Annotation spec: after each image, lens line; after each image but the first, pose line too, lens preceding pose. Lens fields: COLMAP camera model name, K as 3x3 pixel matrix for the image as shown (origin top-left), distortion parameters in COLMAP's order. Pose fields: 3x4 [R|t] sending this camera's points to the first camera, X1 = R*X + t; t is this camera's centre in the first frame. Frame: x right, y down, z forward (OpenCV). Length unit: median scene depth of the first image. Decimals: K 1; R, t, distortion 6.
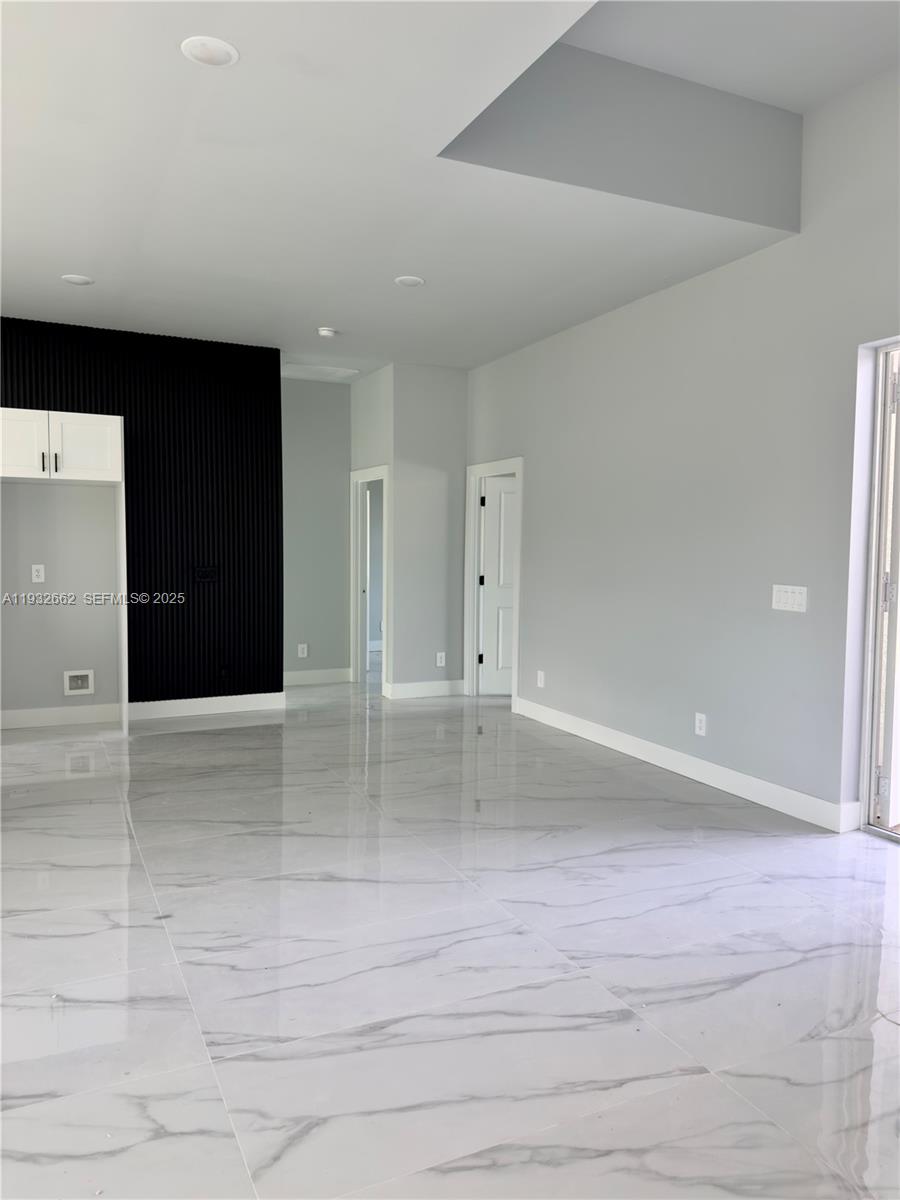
lens RADIAL K [[849.2, 0, 456.7], [0, 849.2, 599.6], [0, 0, 1]] dist [0.055181, -0.065554]
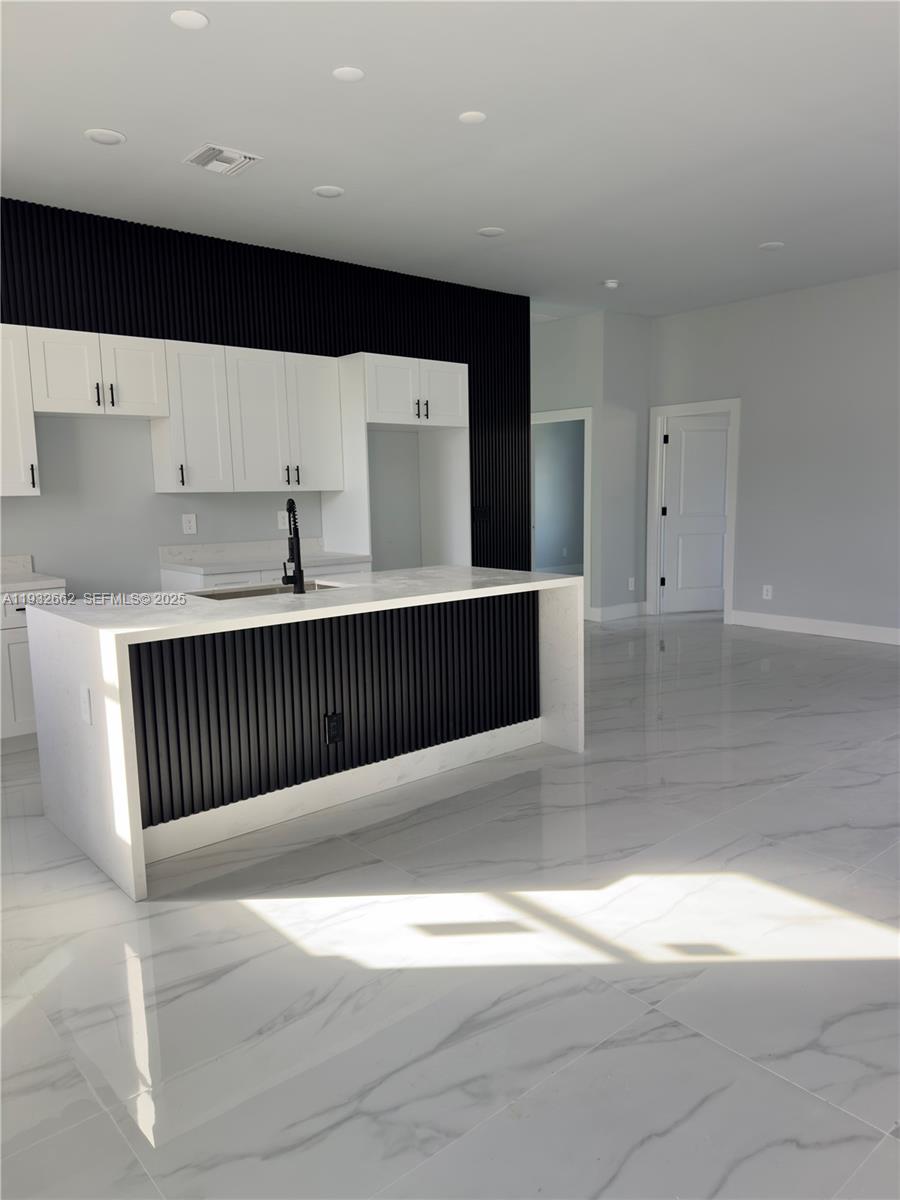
lens RADIAL K [[849.2, 0, 470.7], [0, 849.2, 600.9], [0, 0, 1]] dist [0.055181, -0.065554]
pose [[0.965306, -0.062202, 0.253605, -0.642973], [0.044488, 0.996190, 0.075003, -0.000690], [-0.257304, -0.061118, 0.964396, -0.030985]]
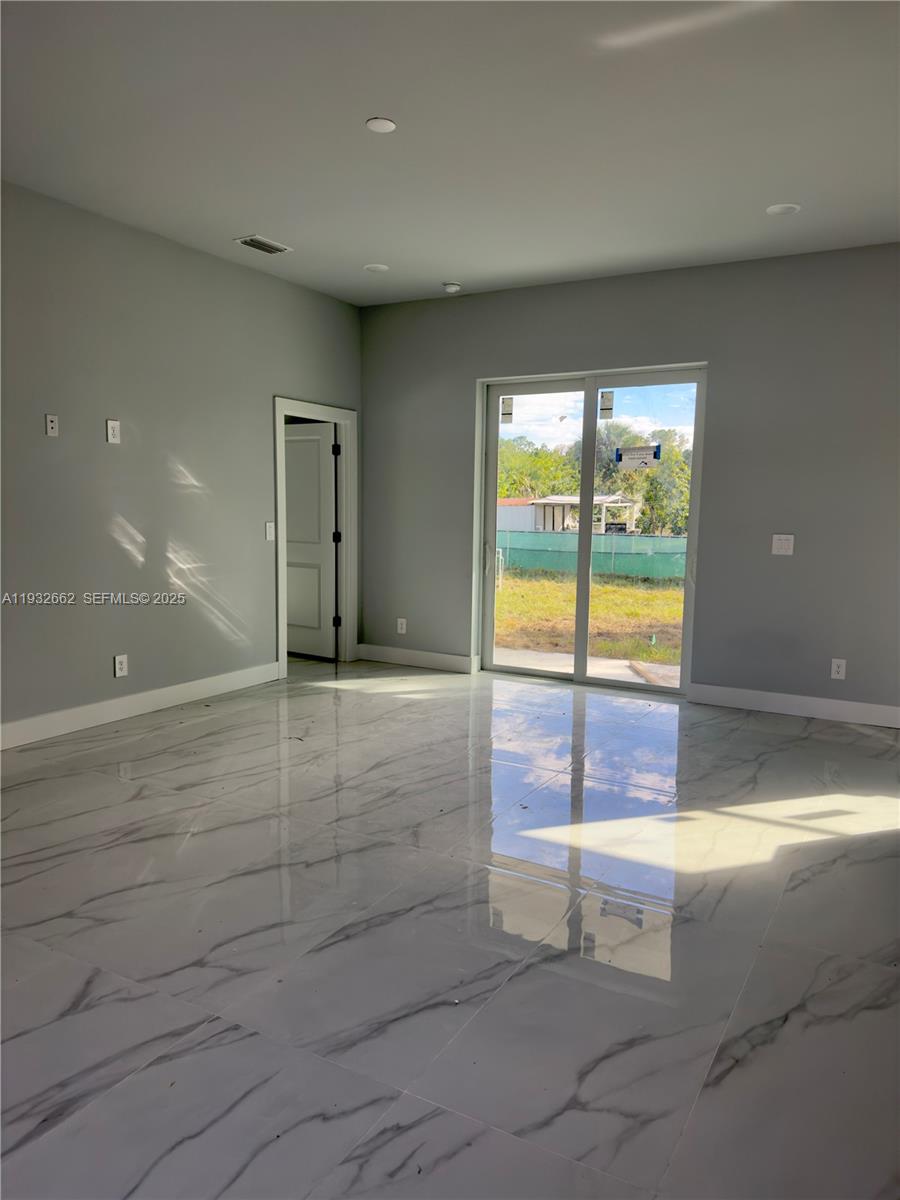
lens RADIAL K [[849.2, 0, 470.6], [0, 849.2, 608.4], [0, 0, 1]] dist [0.055181, -0.065554]
pose [[-0.821989, 0.047634, -0.567507, 0.005787], [-0.056228, 0.984839, 0.164105, -0.040369], [0.566720, 0.166803, -0.806849, 0.696859]]
